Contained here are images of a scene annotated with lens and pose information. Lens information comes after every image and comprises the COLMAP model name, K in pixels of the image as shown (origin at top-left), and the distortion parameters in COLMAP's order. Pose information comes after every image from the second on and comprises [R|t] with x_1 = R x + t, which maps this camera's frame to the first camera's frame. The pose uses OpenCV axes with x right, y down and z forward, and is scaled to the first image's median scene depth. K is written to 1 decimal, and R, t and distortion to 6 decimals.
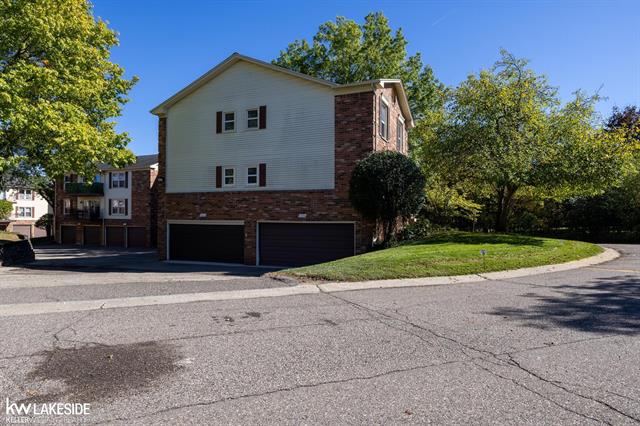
lens RADIAL K [[399.6, 0, 319.6], [0, 399.6, 214.7], [0, 0, 1]] dist [-0.001414, -0.000037]
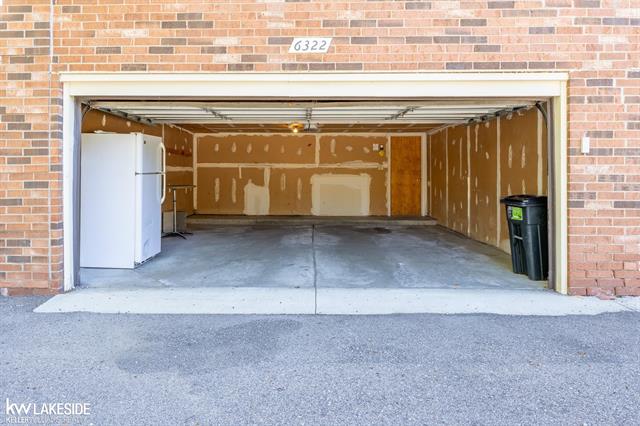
lens RADIAL K [[399.6, 0, 319.2], [0, 399.6, 212.2], [0, 0, 1]] dist [-0.001414, -0.000037]
pose [[0.923600, -0.005057, 0.383324, -0.383158], [-0.002012, 0.999835, 0.018039, 0.081393], [-0.383352, -0.017432, 0.923438, 0.870504]]
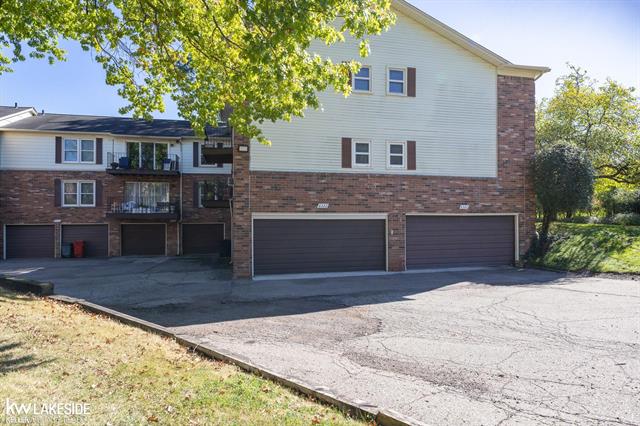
lens RADIAL K [[399.6, 0, 321.0], [0, 399.6, 212.2], [0, 0, 1]] dist [-0.001414, -0.000037]
pose [[0.791404, -0.003366, 0.611284, -0.761617], [-0.001678, 0.999969, 0.007678, 0.007011], [-0.611291, -0.007102, 0.791374, 0.480553]]
